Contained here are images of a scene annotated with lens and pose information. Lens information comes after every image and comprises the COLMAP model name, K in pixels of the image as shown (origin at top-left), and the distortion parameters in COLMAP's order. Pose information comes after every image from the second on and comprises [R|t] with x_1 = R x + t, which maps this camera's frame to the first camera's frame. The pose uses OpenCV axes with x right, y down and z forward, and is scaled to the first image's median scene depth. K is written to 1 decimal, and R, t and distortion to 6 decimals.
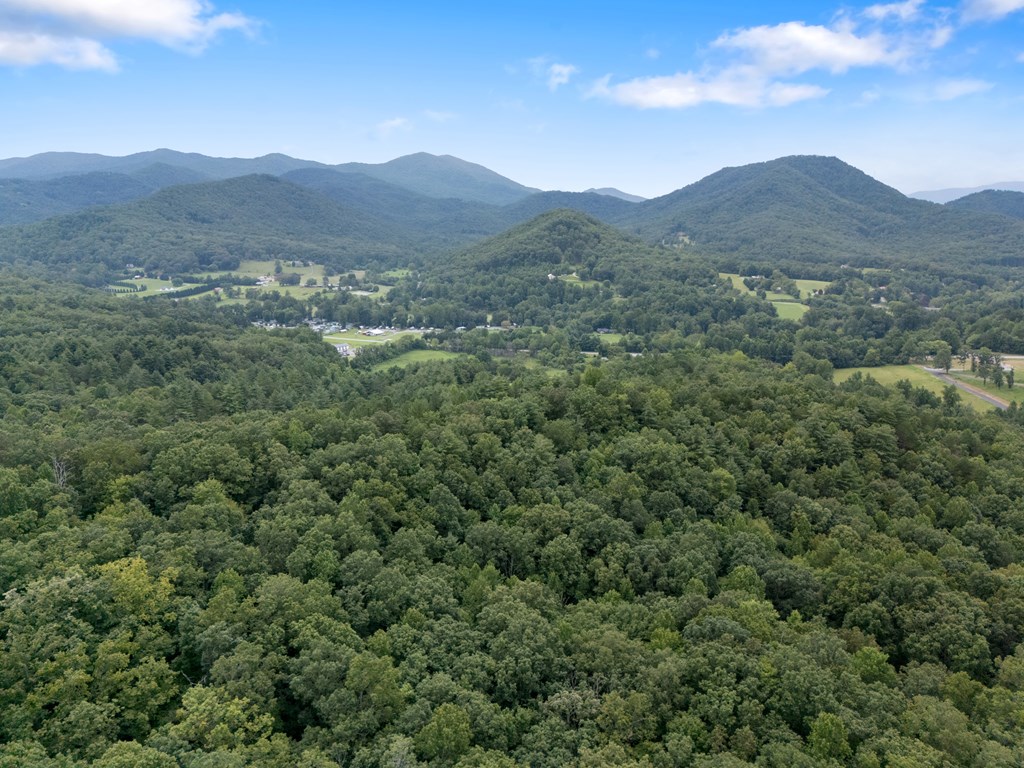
lens RADIAL K [[752.1, 0, 512.4], [0, 752.1, 379.9], [0, 0, 1]] dist [0.078061, -0.073333]
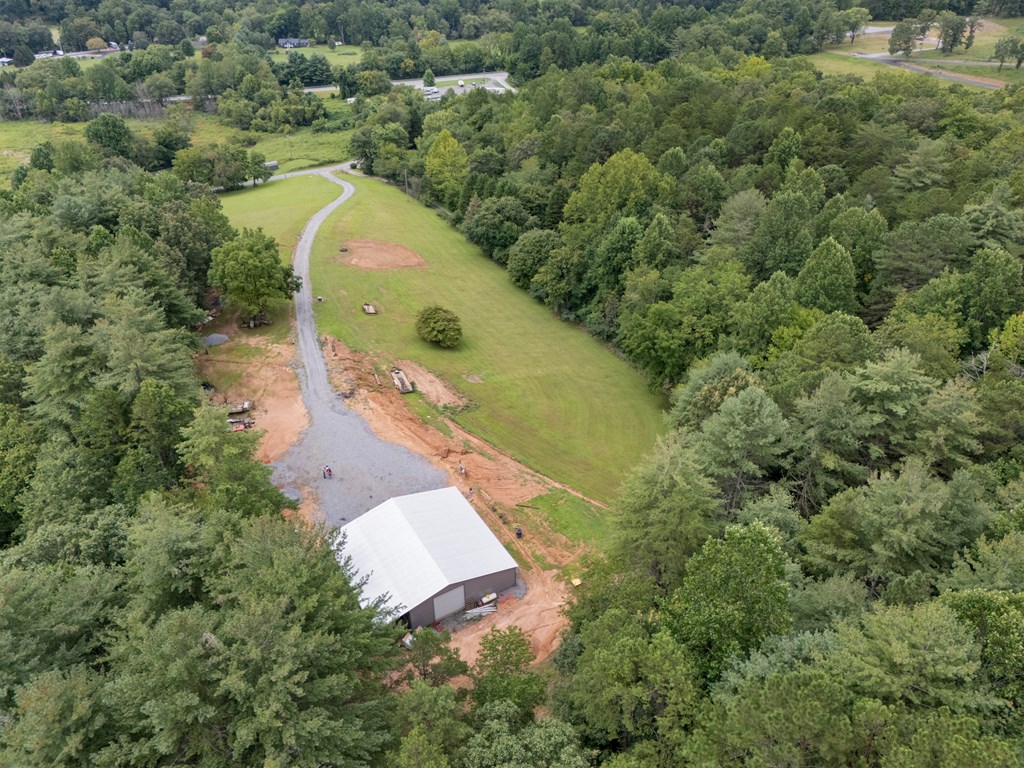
lens RADIAL K [[752.1, 0, 512.4], [0, 752.1, 379.9], [0, 0, 1]] dist [0.078061, -0.073333]
pose [[0.871974, -0.272067, 0.406989, -0.027169], [0.114217, 0.921469, 0.371281, -0.017936], [-0.476041, -0.277262, 0.834572, 0.256139]]
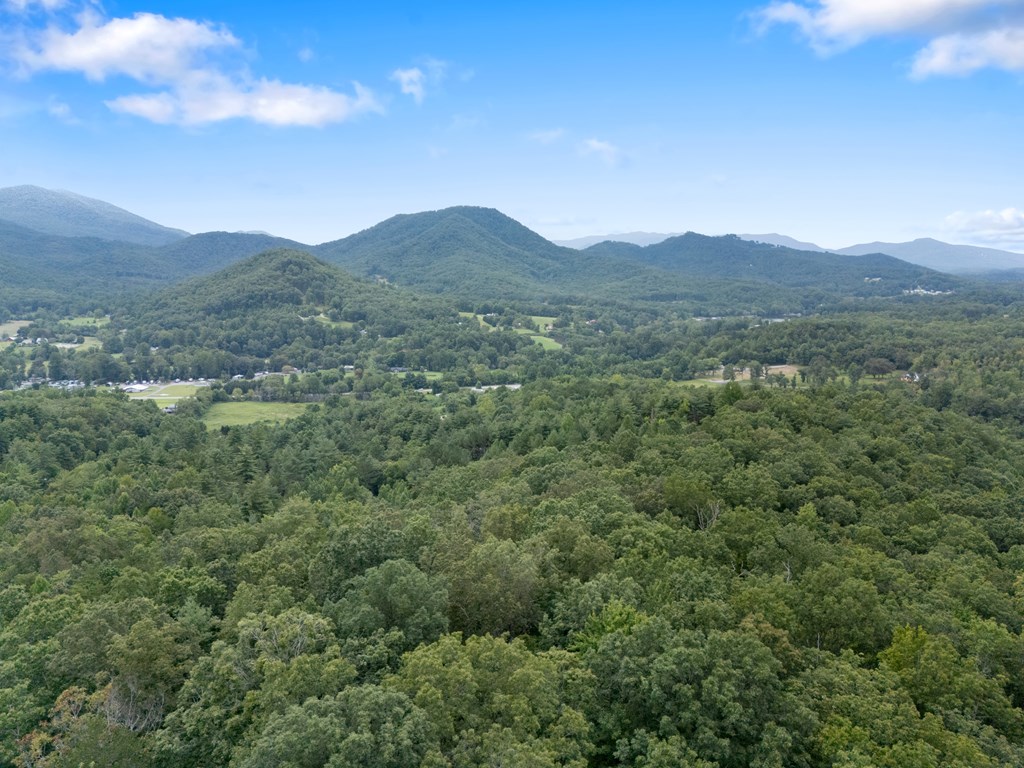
lens RADIAL K [[752.1, 0, 512.4], [0, 752.1, 379.9], [0, 0, 1]] dist [0.078061, -0.073333]
pose [[0.894695, -0.066903, 0.441640, -0.125419], [0.092692, 0.995005, -0.037050, -0.001480], [-0.436955, 0.074085, 0.896427, 0.043090]]
